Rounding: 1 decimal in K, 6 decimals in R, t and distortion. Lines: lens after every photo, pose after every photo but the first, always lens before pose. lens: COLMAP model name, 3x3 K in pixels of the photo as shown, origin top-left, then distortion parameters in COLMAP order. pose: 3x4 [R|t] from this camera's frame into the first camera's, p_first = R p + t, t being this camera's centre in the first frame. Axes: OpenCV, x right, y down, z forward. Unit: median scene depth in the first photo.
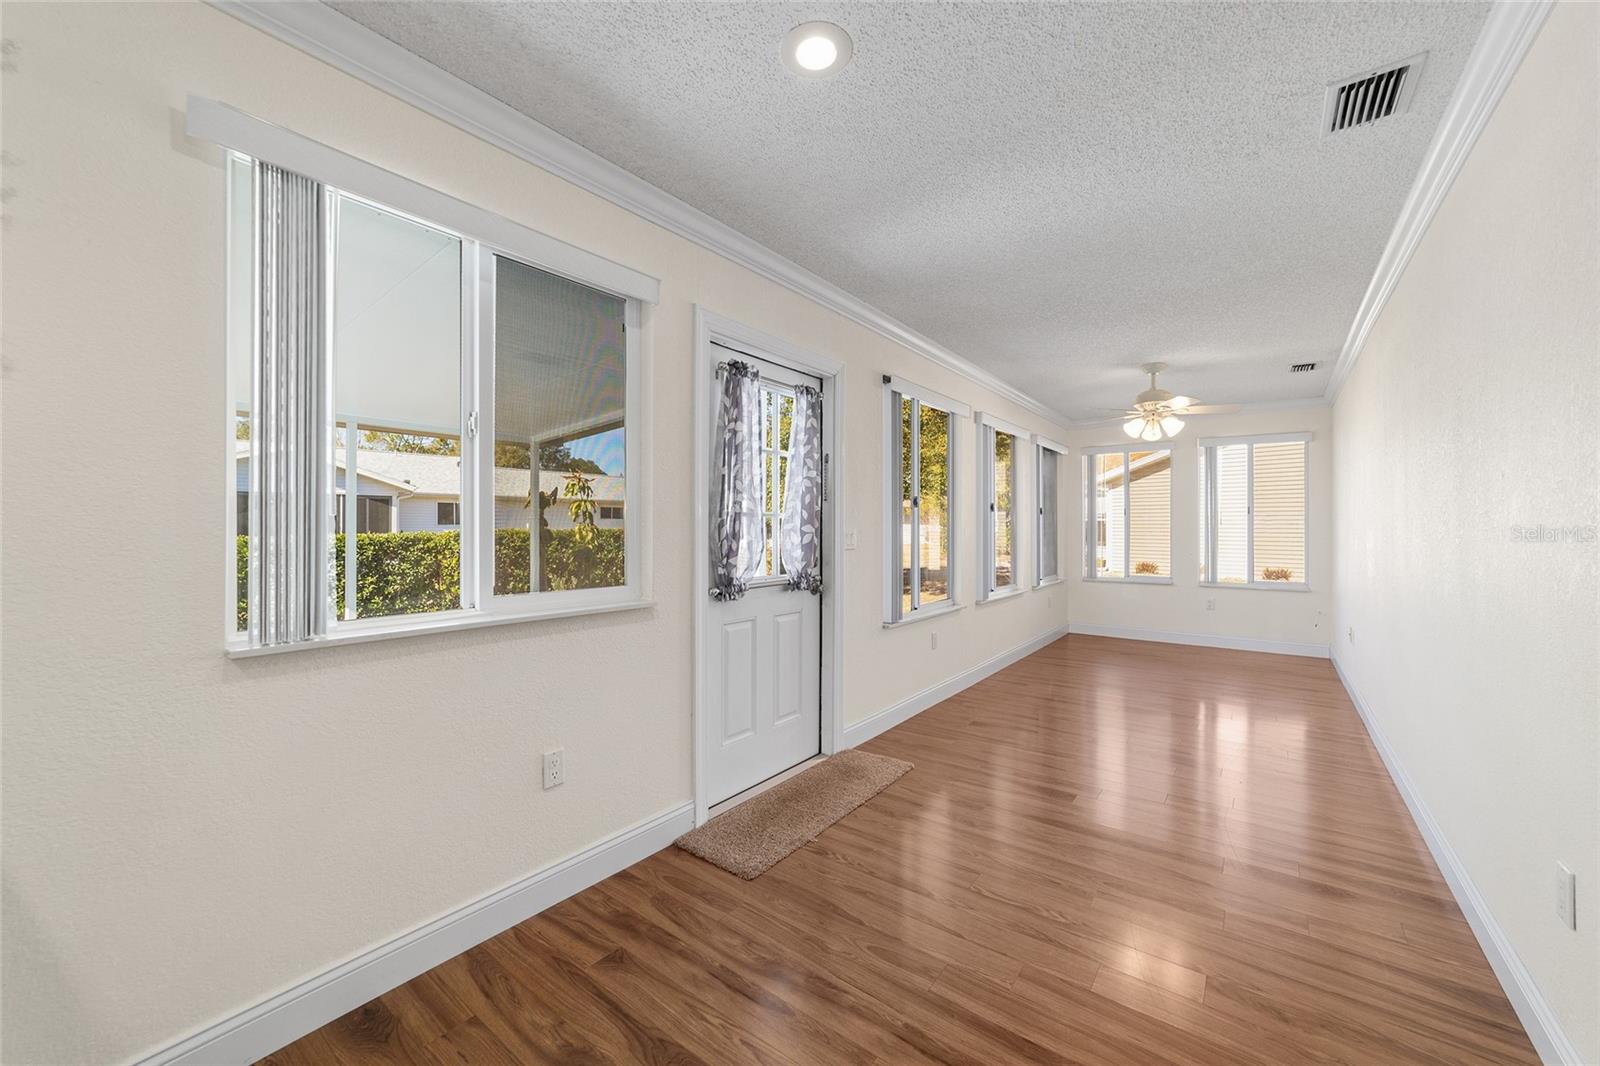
lens RADIAL K [[609.9, 0, 791.2], [0, 609.9, 532.0], [0, 0, 1]] dist [0.000719, 0.000154]
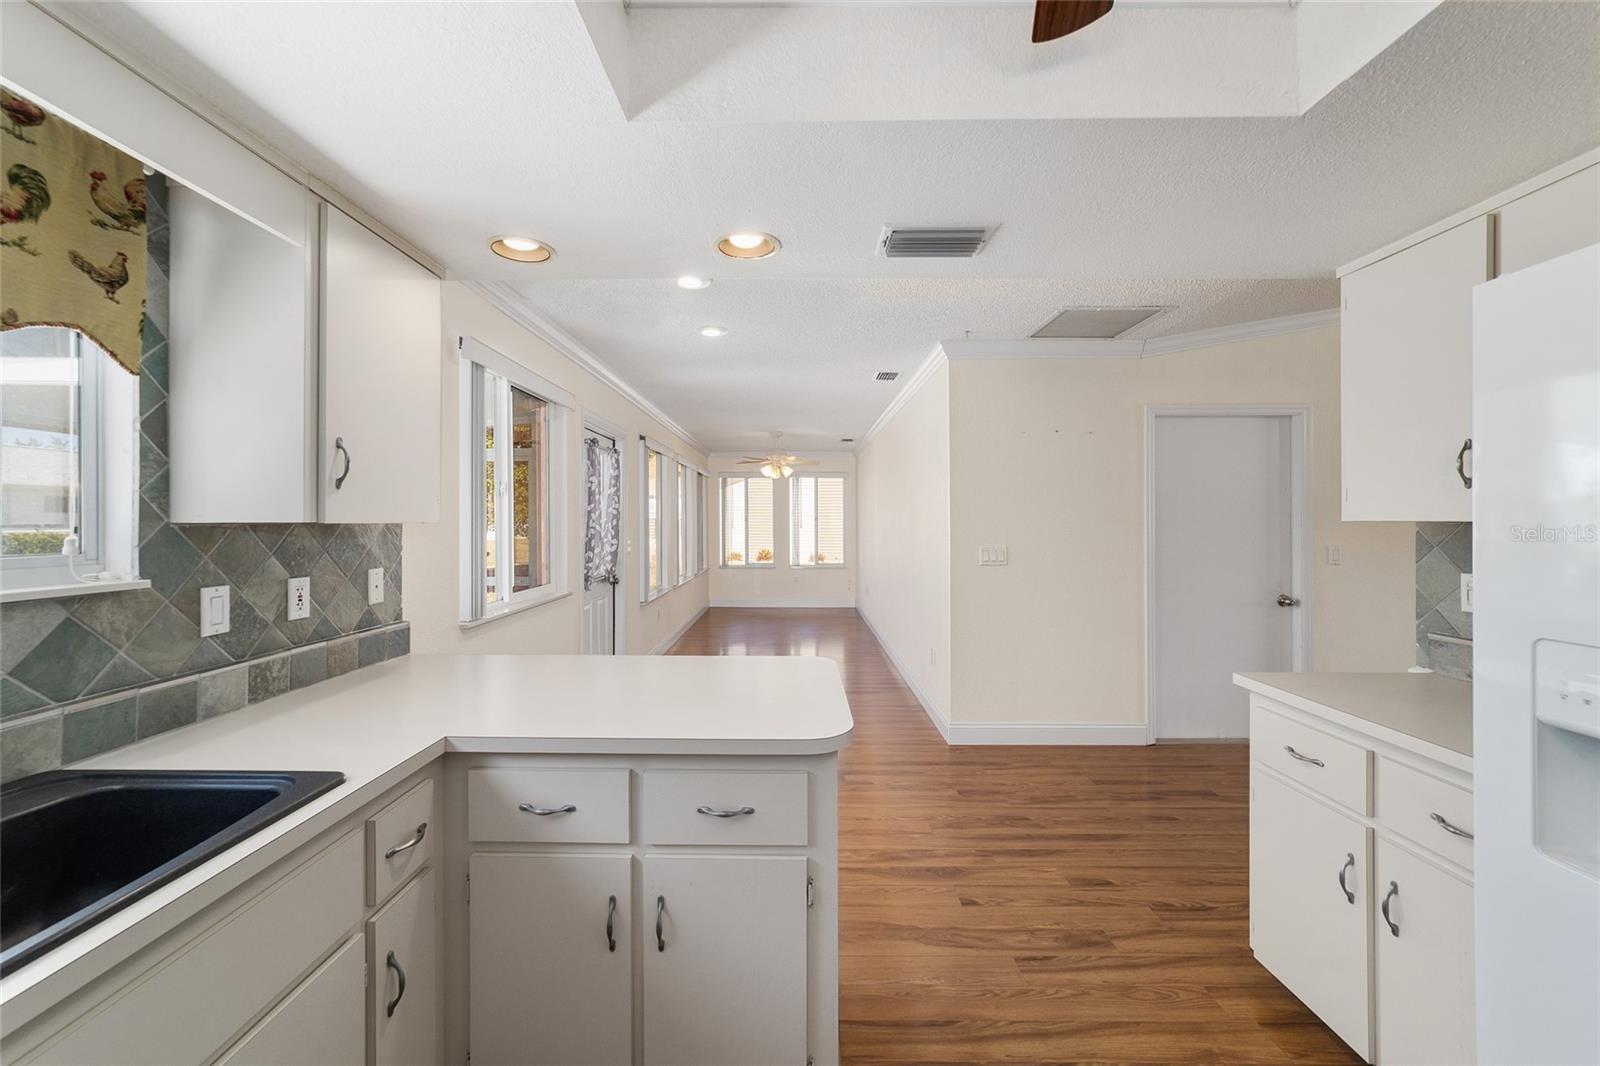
lens RADIAL K [[621.3, 0, 791.1], [0, 621.3, 523.0], [0, 0, 1]] dist [-0.018571, 0.007729]
pose [[0.793998, -0.003217, 0.607911, -0.437098], [0.004618, 0.999989, -0.000740, -0.037982], [-0.607902, 0.003395, 0.794005, -0.382335]]
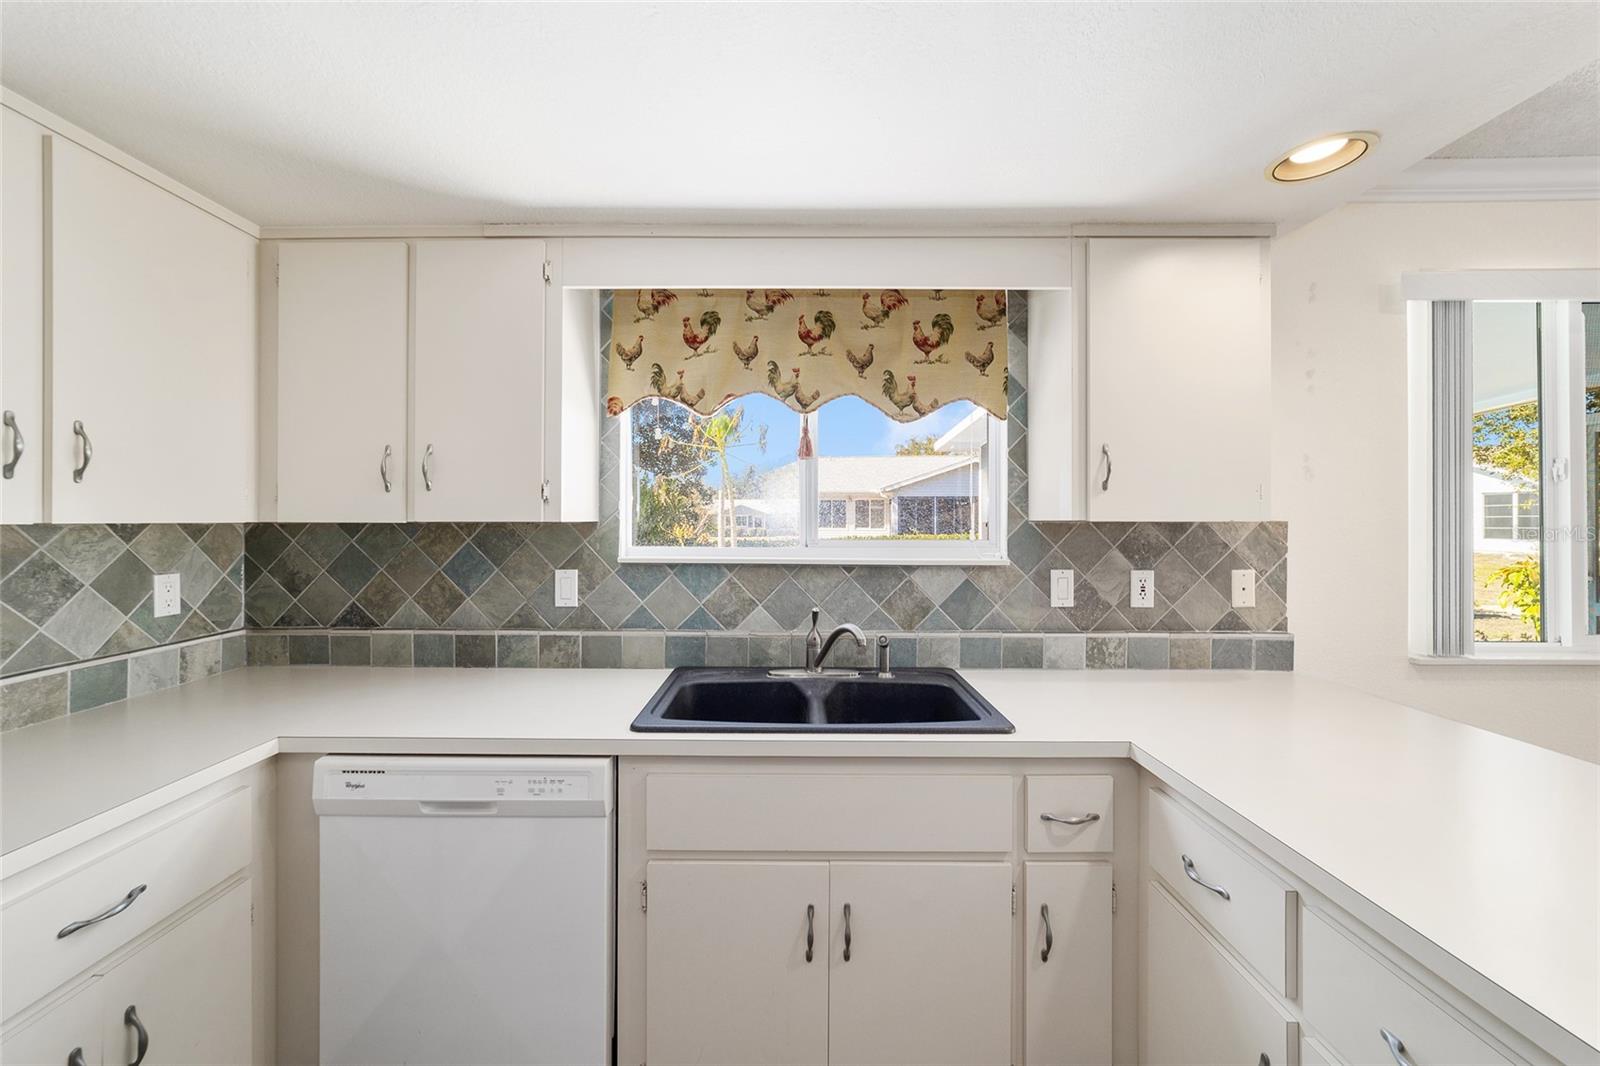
lens RADIAL K [[621.3, 0, 791.1], [0, 621.3, 523.0], [0, 0, 1]] dist [-0.018571, 0.007729]
pose [[0.615571, 0.003505, -0.788074, -0.232351], [-0.004610, 0.999989, 0.000846, -0.037545], [0.788068, 0.003112, 0.615580, -0.341226]]
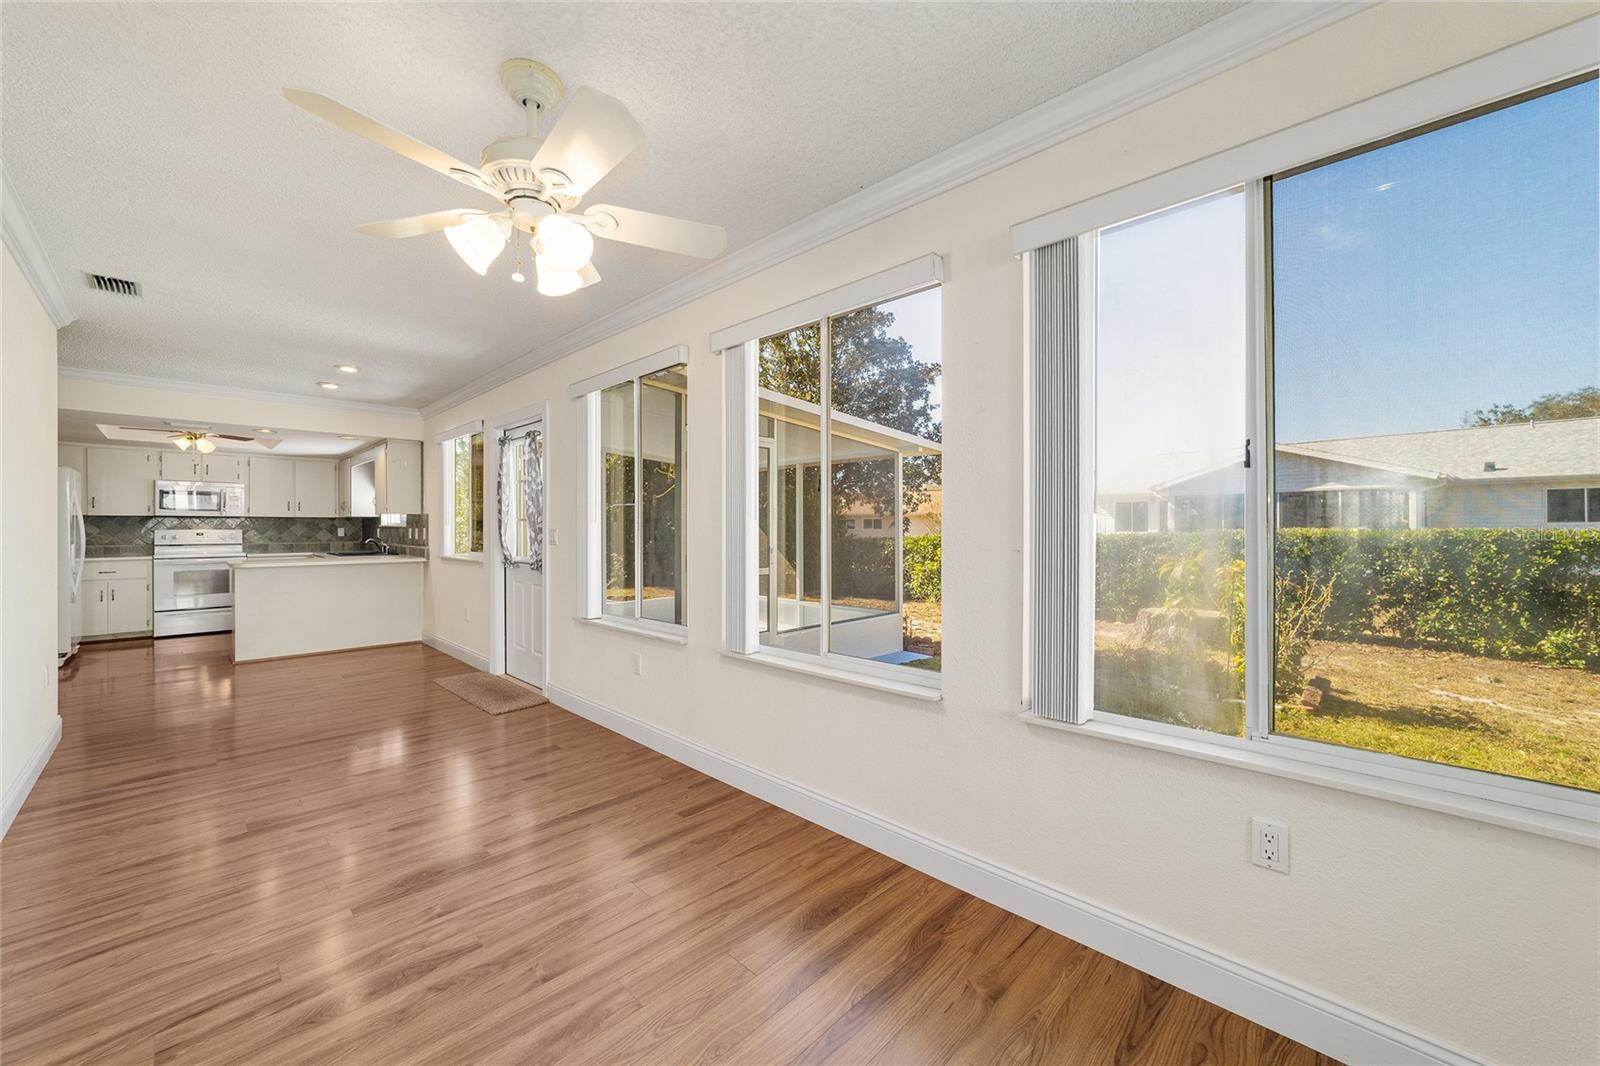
lens RADIAL K [[609.9, 0, 791.2], [0, 609.9, 532.0], [0, 0, 1]] dist [0.000719, 0.000154]
pose [[-0.110895, 0.011238, -0.993769, 1.185228], [-0.007861, 0.999895, 0.012184, -0.023426], [0.993801, 0.009163, -0.110795, 1.472071]]
